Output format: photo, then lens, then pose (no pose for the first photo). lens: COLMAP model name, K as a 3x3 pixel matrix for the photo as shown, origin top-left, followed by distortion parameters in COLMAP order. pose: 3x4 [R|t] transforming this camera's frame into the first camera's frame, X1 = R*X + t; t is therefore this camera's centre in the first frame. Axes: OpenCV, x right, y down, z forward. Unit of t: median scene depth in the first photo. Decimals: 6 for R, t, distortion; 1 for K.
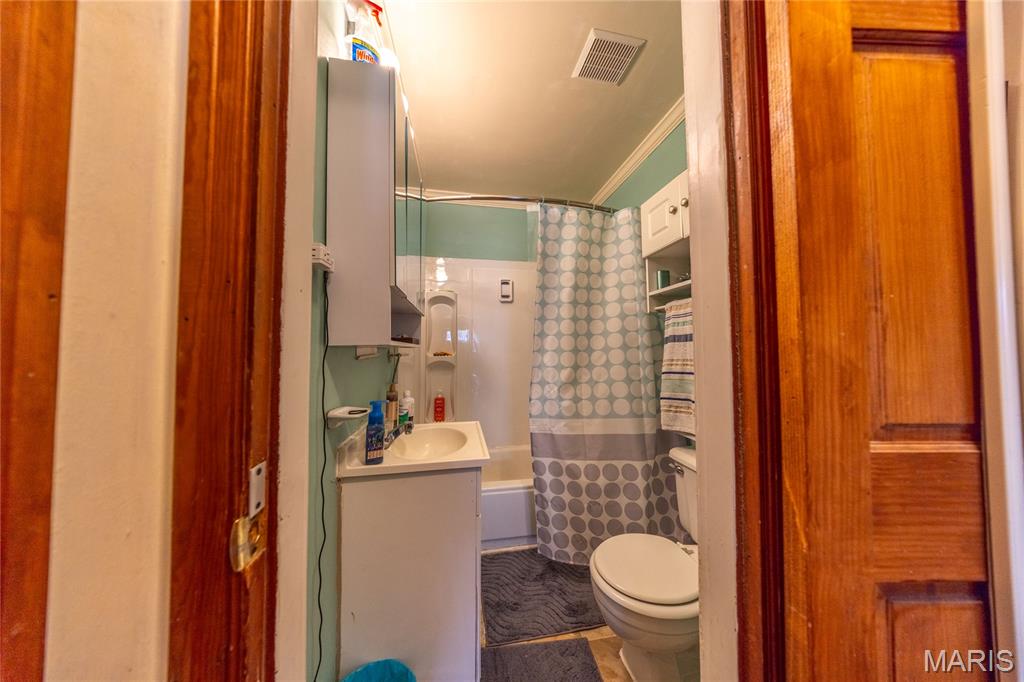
lens RADIAL K [[286.6, 0, 512.0], [0, 286.6, 341.0], [0, 0, 1]] dist [0.000036, 0.000002]
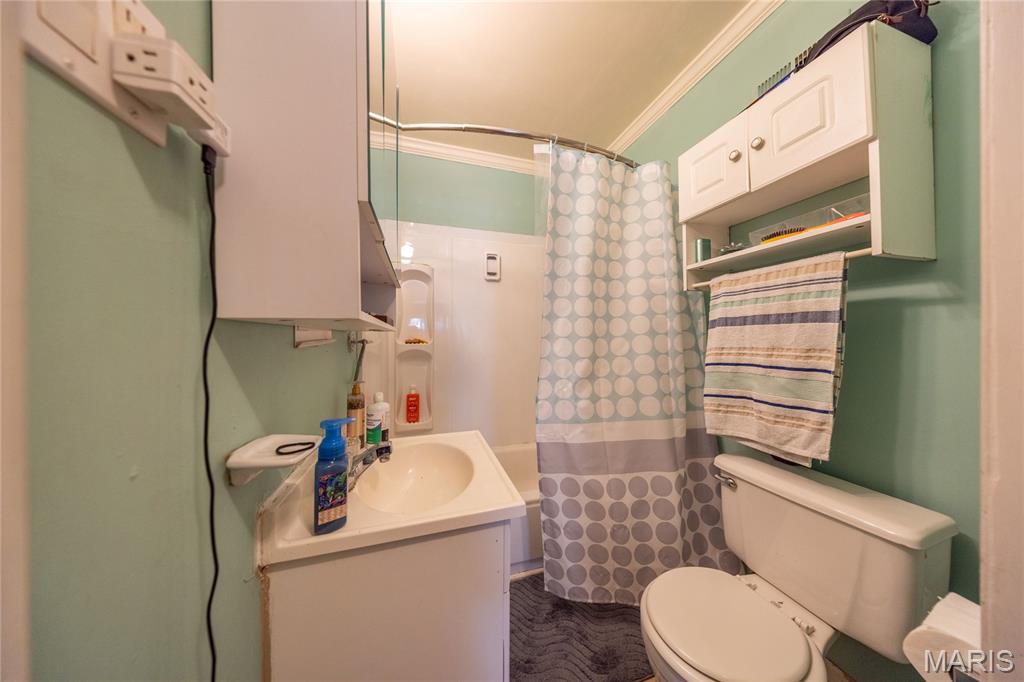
lens RADIAL K [[297.9, 0, 512.0], [0, 297.9, 341.0], [0, 0, 1]] dist [-0.006942, -0.000002]
pose [[0.986869, 0.002286, 0.161509, -0.138106], [-0.008111, 0.999340, 0.035414, 0.017879], [-0.161321, -0.036259, 0.986236, 0.234474]]
